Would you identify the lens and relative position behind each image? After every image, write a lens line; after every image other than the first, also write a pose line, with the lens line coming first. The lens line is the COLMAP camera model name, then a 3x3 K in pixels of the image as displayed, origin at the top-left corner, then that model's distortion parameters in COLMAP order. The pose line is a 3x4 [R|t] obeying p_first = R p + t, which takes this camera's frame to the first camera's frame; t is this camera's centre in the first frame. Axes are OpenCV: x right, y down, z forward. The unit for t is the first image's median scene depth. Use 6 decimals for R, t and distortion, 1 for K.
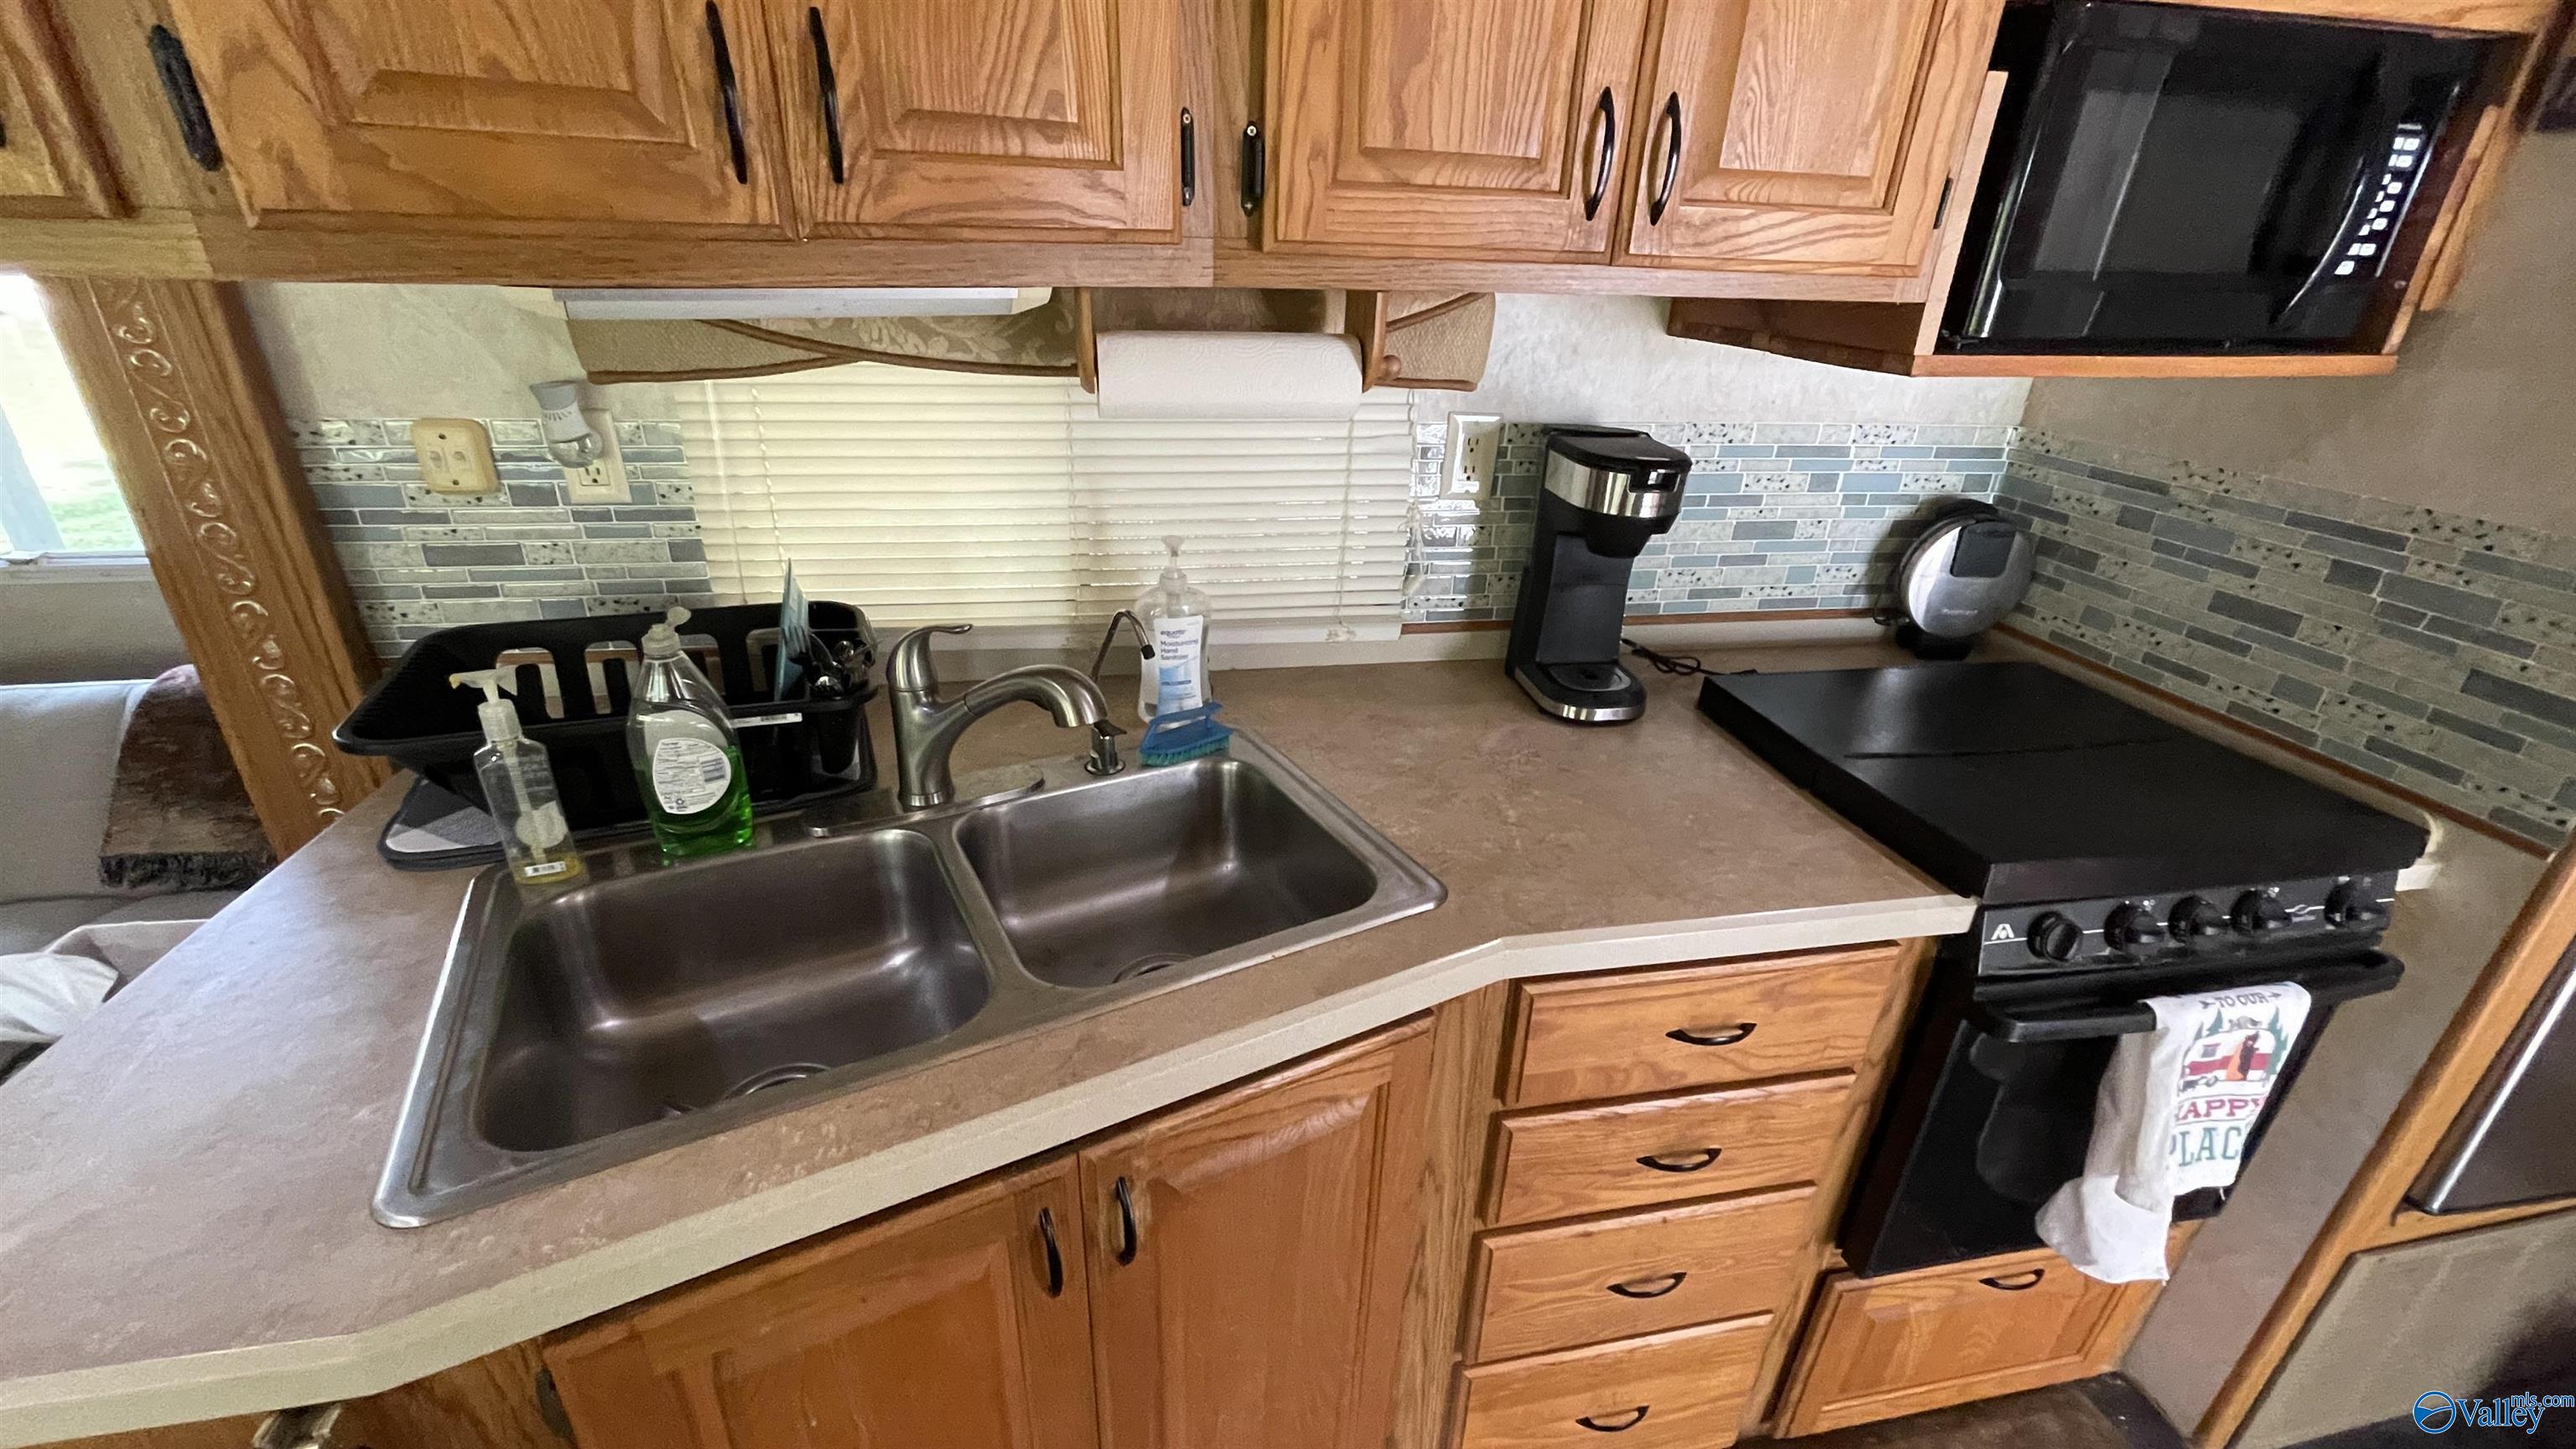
lens RADIAL K [[1045.8, 0, 1273.4], [0, 1045.8, 722.9], [0, 0, 1]] dist [0.000079, 0.000730]
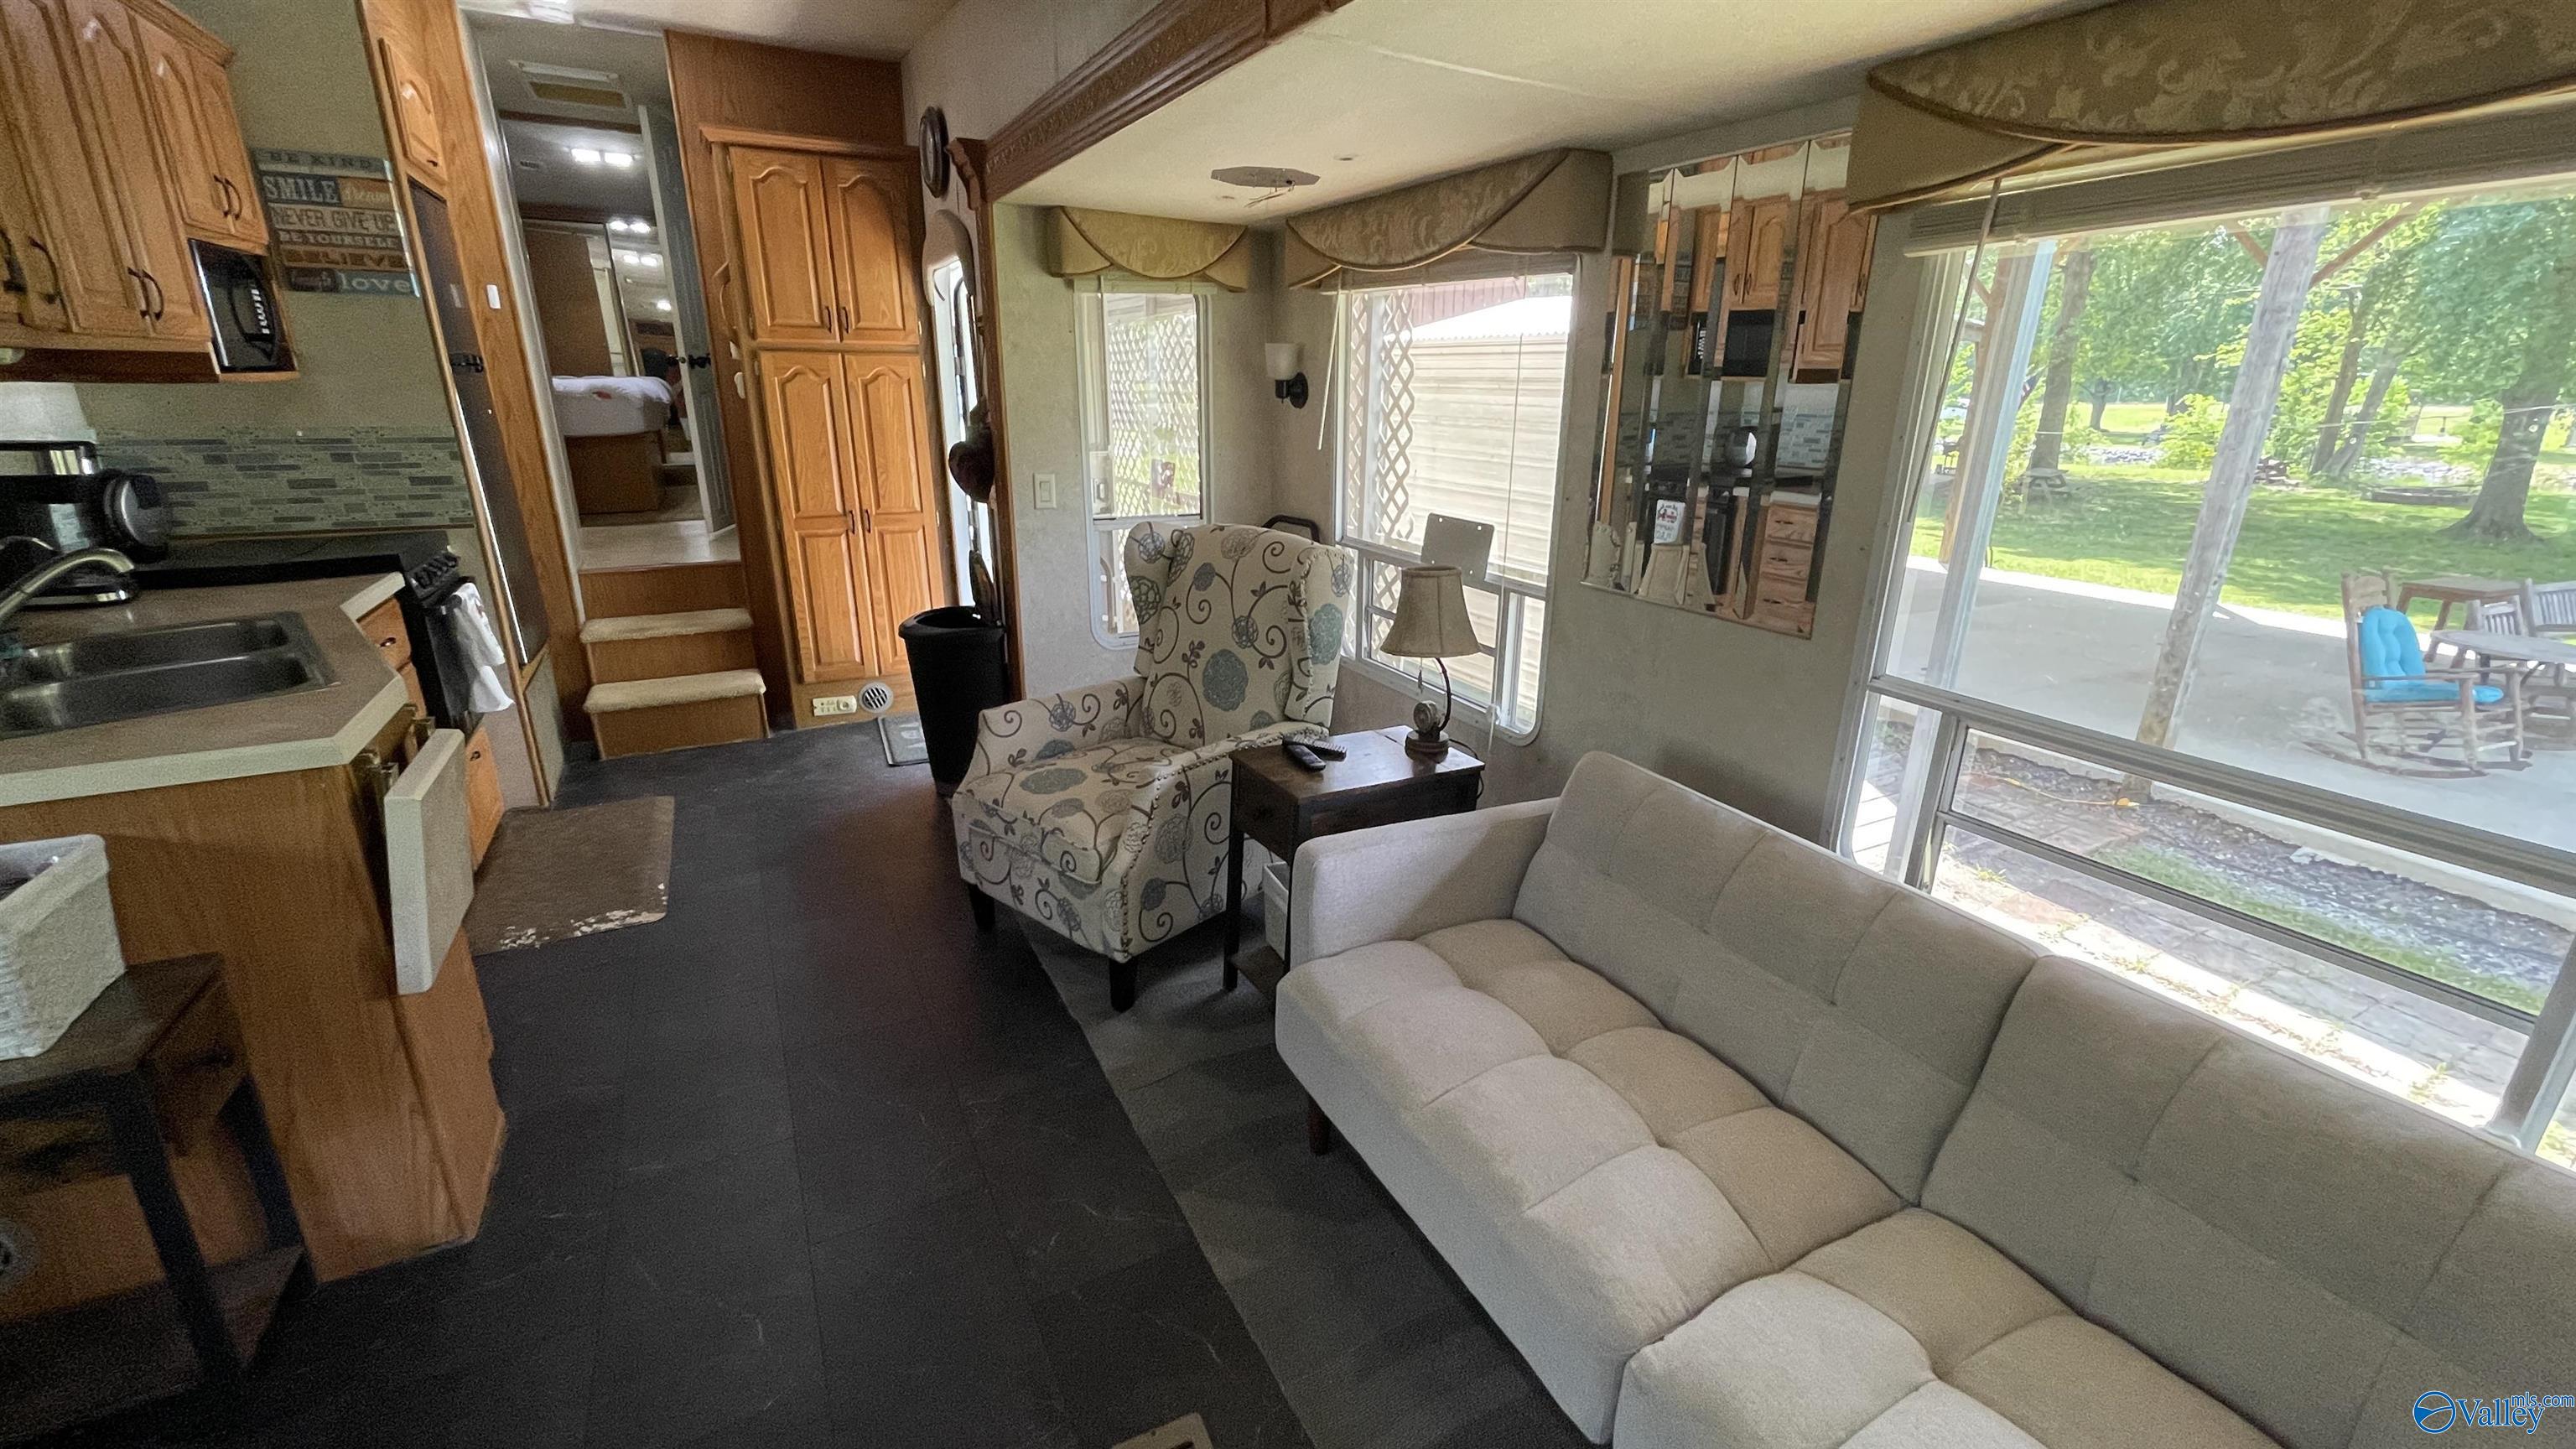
lens RADIAL K [[1045.8, 0, 1286.4], [0, 1045.8, 736.1], [0, 0, 1]] dist [0.000079, 0.000730]
pose [[-0.282587, -0.340748, 0.896680, -2.116291], [0.380052, 0.818510, 0.430816, 0.189146], [-0.880741, 0.462529, -0.101798, -0.441859]]
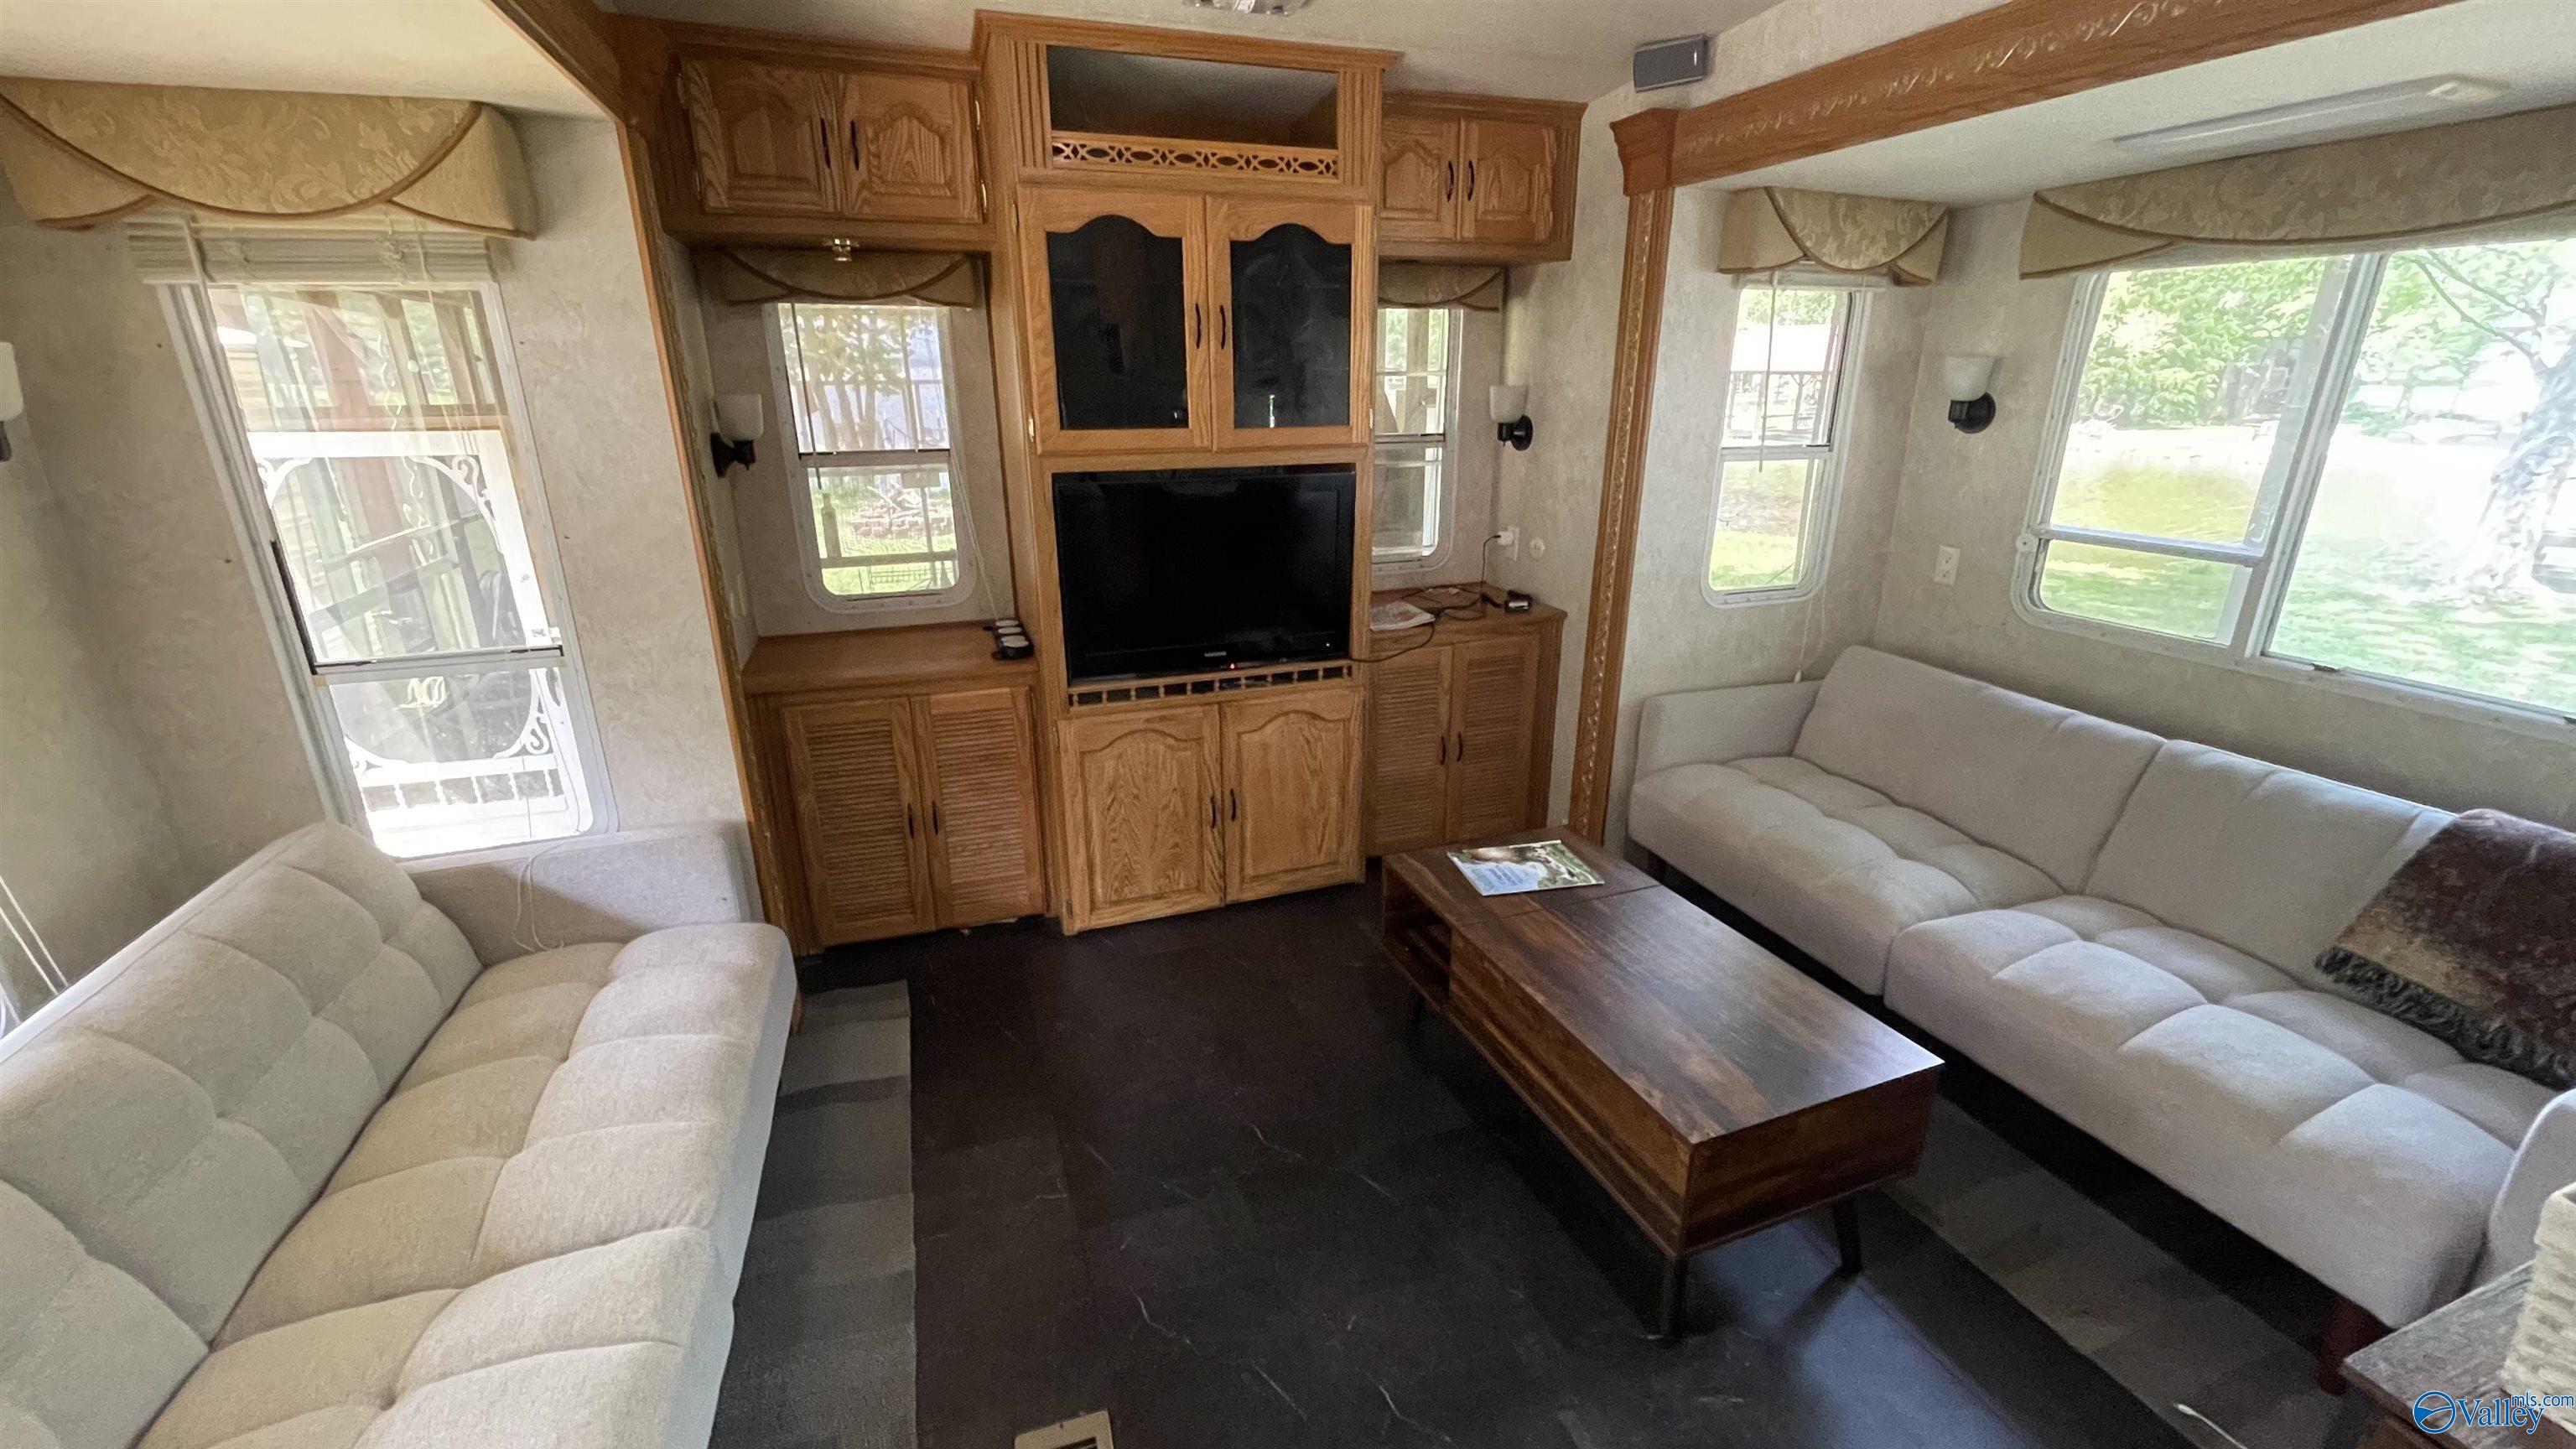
lens RADIAL K [[1045.8, 0, 1288.2], [0, 1045.8, 718.2], [0, 0, 1]] dist [0.000079, 0.000730]
pose [[0.149360, 0.280941, -0.948031, -0.453294], [-0.406002, 0.891658, 0.200271, 0.195744], [0.901584, 0.354990, 0.247241, -0.441586]]
